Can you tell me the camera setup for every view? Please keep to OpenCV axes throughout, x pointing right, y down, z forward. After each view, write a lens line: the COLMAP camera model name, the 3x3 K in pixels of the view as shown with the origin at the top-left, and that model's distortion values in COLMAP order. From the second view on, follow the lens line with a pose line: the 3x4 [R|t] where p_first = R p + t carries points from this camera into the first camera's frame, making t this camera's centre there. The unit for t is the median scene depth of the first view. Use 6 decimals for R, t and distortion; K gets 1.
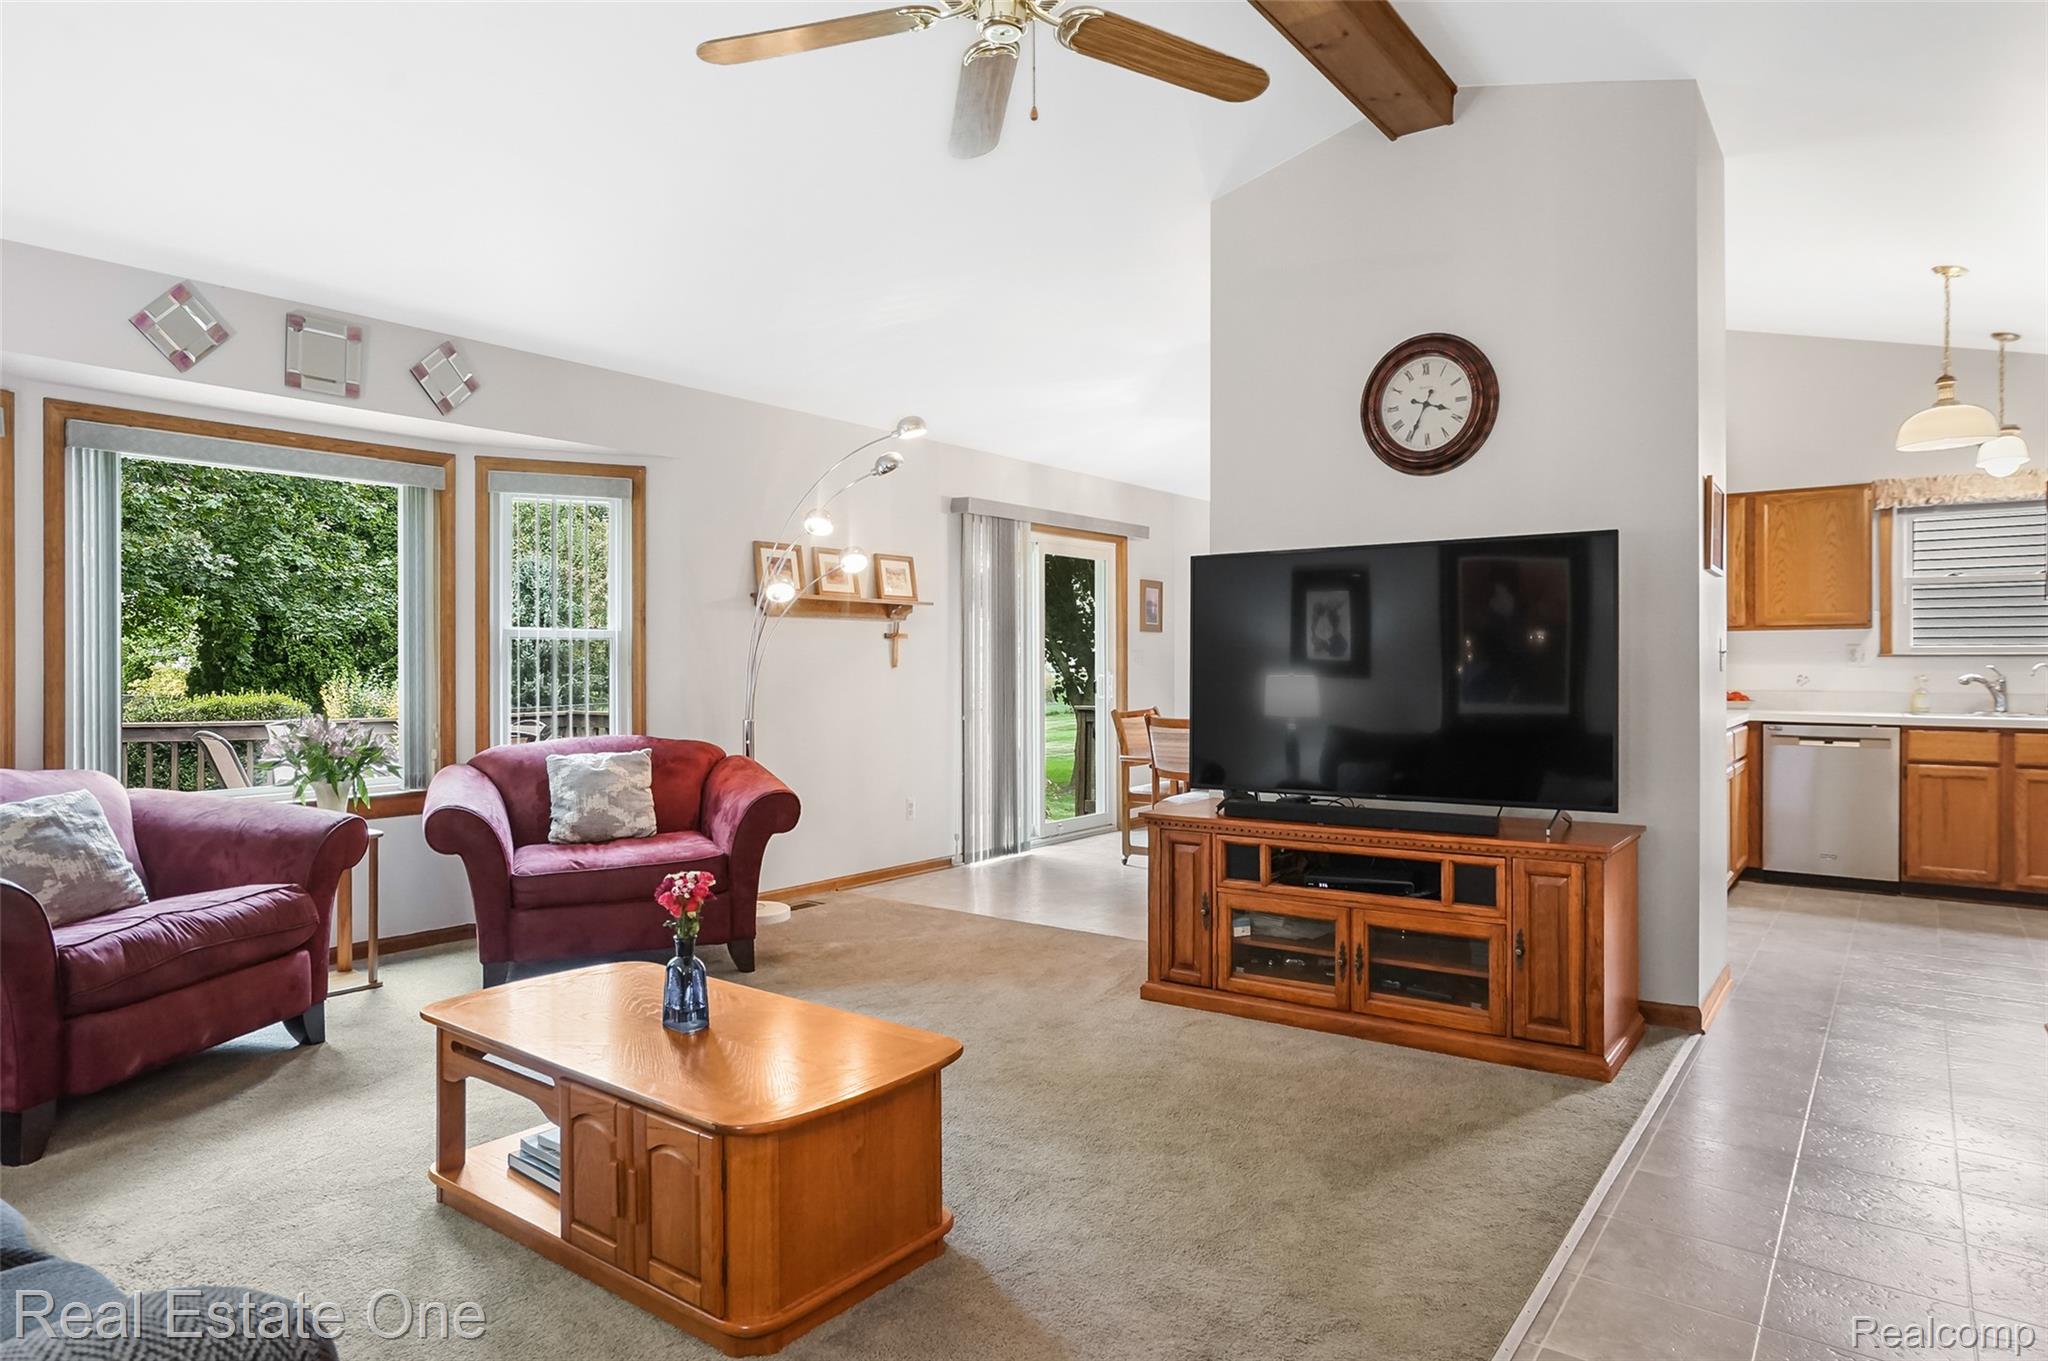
lens RADIAL K [[1235.8, 0, 1026.1], [0, 1235.8, 662.5], [0, 0, 1]] dist [-0.022882, 0.032027]
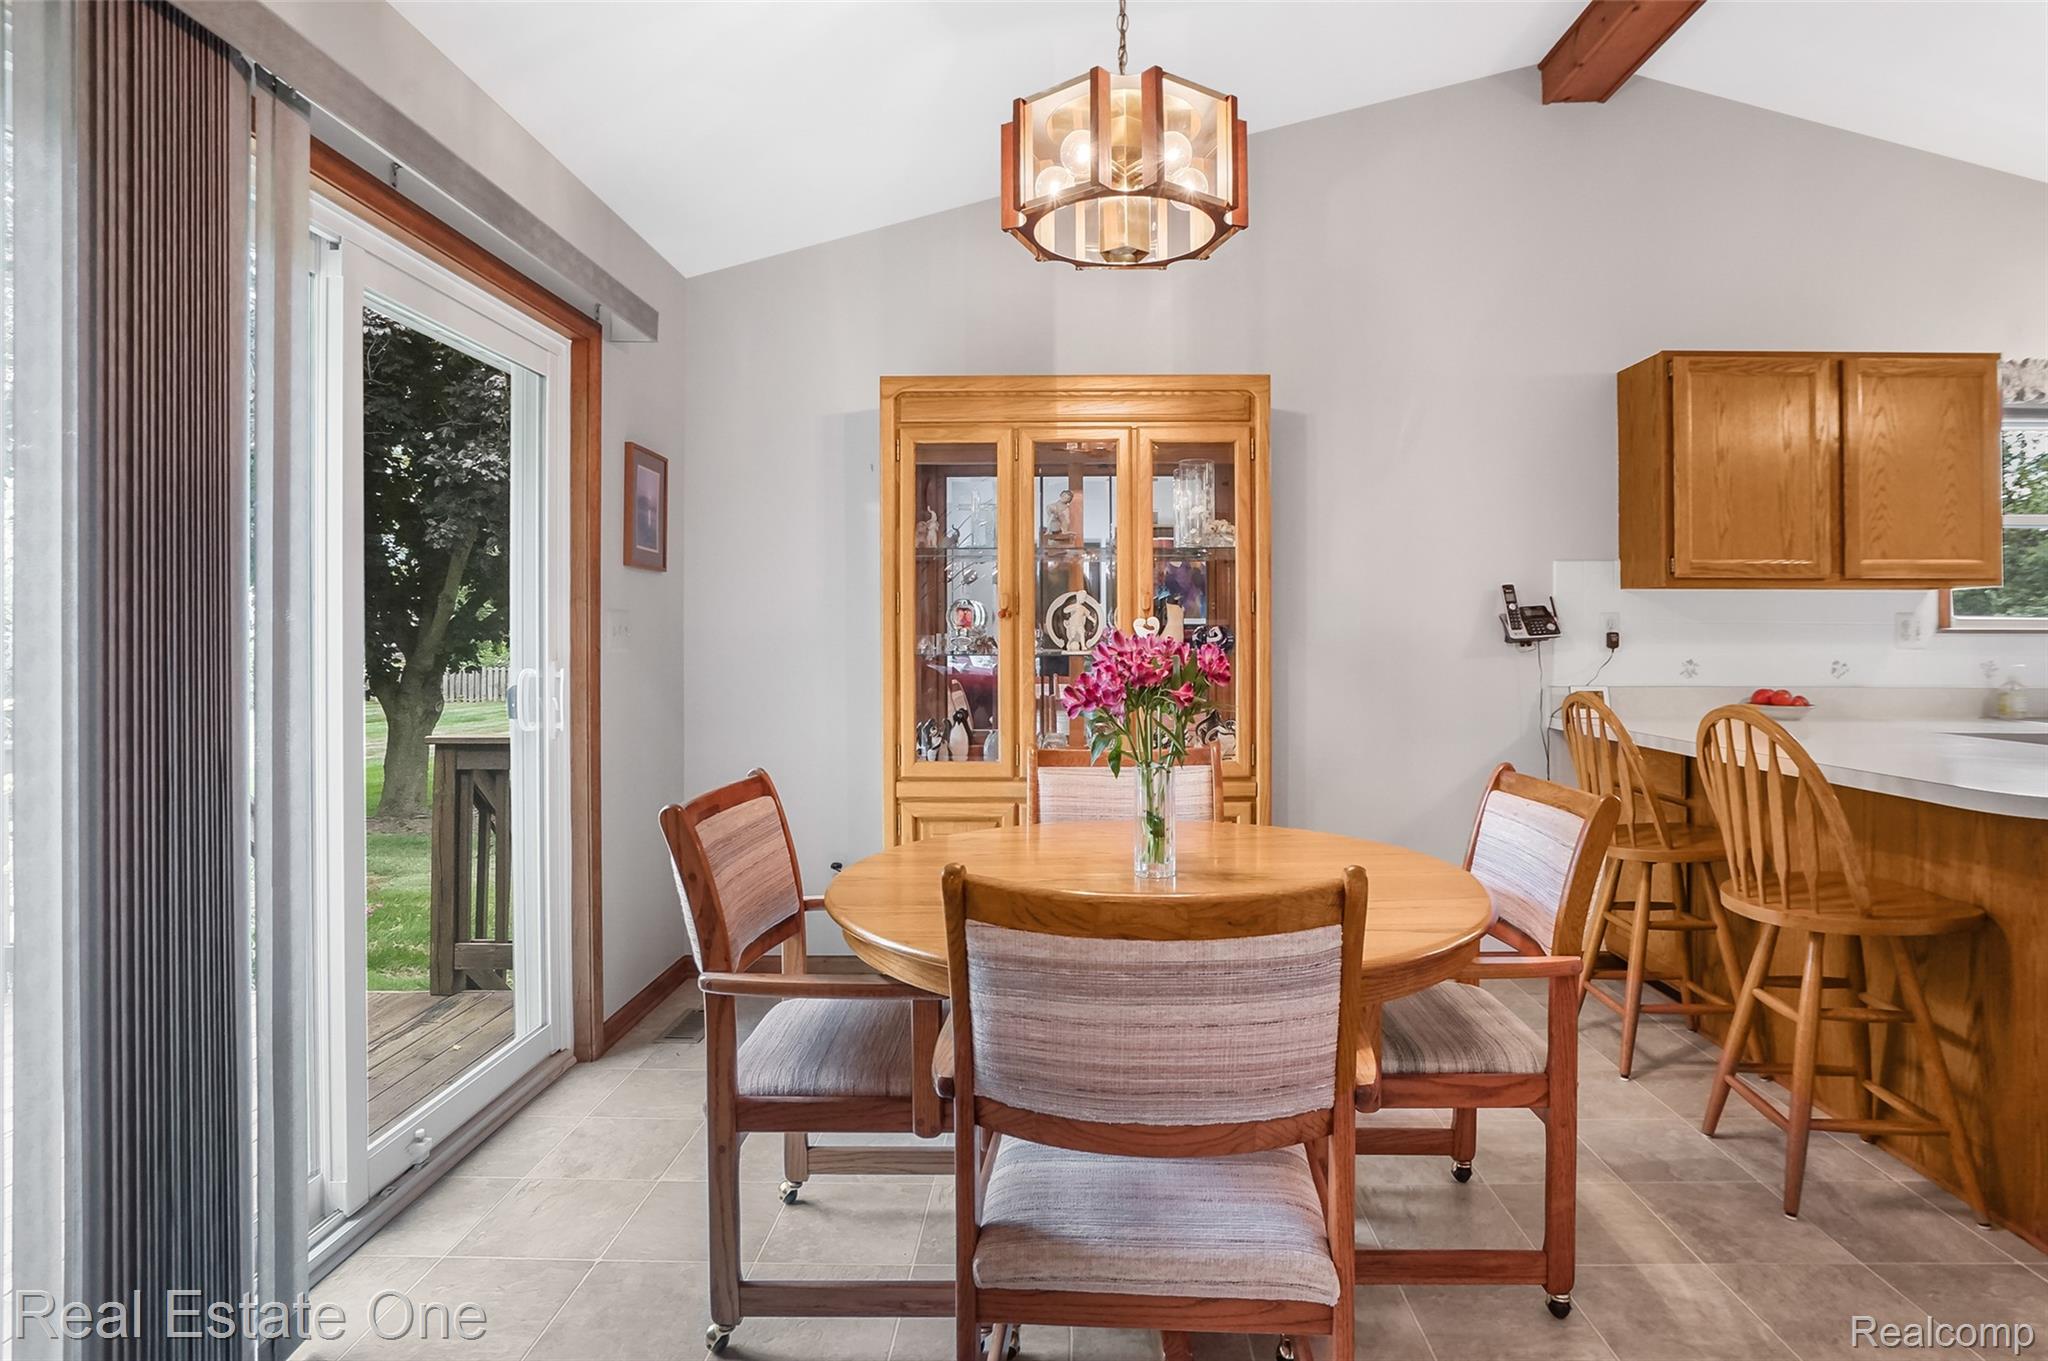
lens RADIAL K [[1078.9, 0, 1110.2], [0, 1078.9, 637.3], [0, 0, 1]] dist [-0.044519, 0.026597]
pose [[0.794266, 0.001803, 0.607567, 0.004333], [-0.001681, 0.999998, -0.000770, -0.000824], [-0.607567, -0.000410, 0.794268, 1.123408]]
